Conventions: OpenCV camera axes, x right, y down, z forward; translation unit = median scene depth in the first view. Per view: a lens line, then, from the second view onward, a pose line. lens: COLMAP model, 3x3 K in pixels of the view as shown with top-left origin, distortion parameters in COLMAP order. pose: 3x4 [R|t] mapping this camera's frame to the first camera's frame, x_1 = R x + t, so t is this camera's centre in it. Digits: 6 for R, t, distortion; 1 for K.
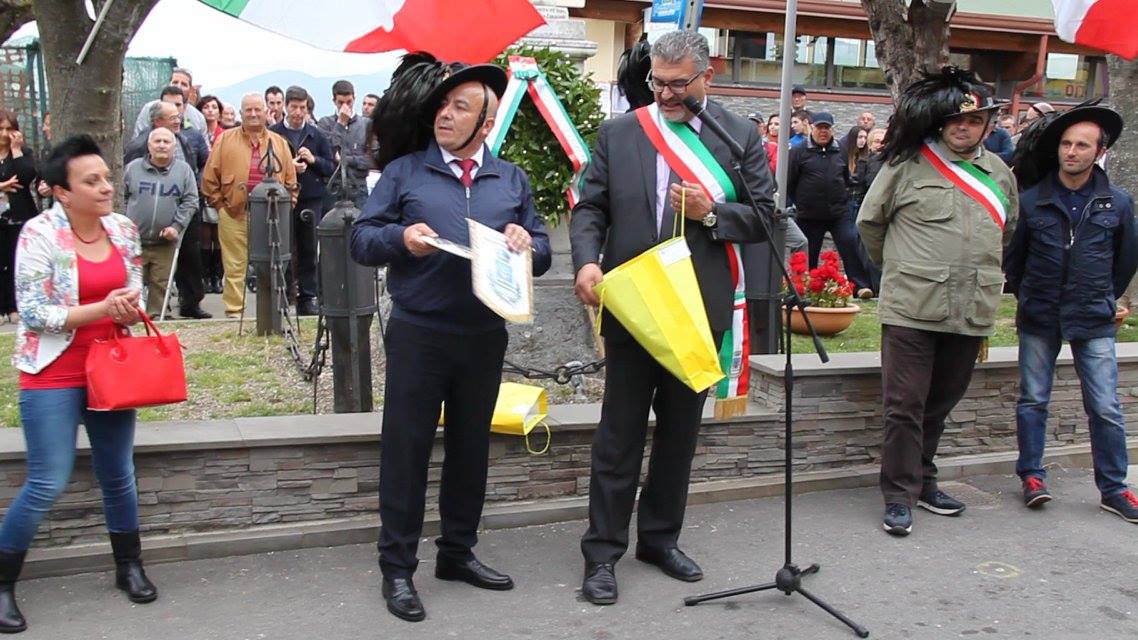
lens RADIAL K [[1258.9, 0, 549.6], [0, 1258.9, 309.4], [0, 0, 1]] dist [-0.082370, 0.351589]
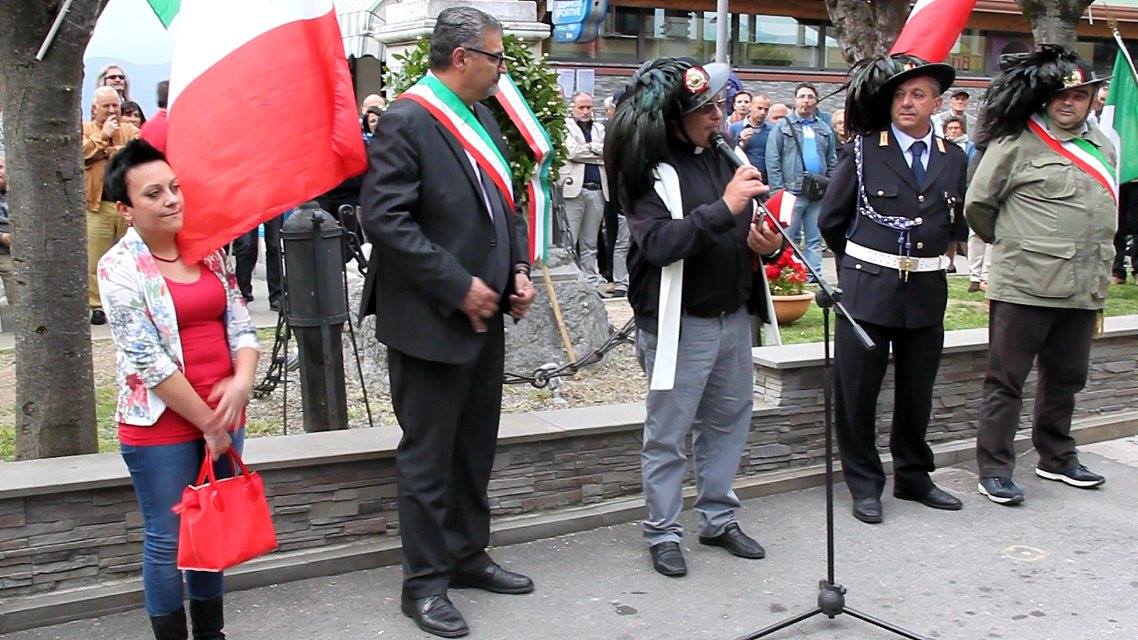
lens RADIAL K [[1342.4, 0, 548.2], [0, 1342.4, 324.1], [0, 0, 1]] dist [-0.110455, 0.369953]
pose [[0.991899, -0.042753, 0.119621, -0.106993], [0.041054, 0.999018, 0.016635, -0.005176], [-0.120215, -0.011590, 0.992680, 0.001222]]
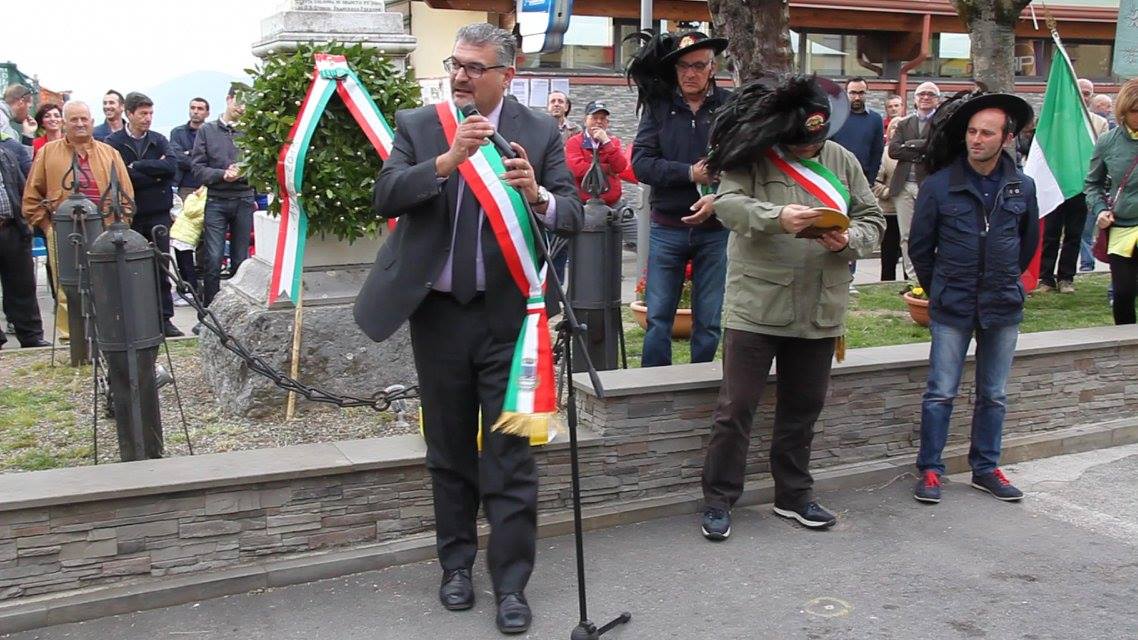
lens RADIAL K [[1233.6, 0, 567.4], [0, 1233.6, 313.4], [0, 0, 1]] dist [-0.093654, 0.393551]
pose [[0.997561, -0.042722, 0.055190, 0.103976], [0.041941, 0.999004, 0.015247, -0.020581], [-0.055787, -0.012896, 0.998359, 0.102097]]
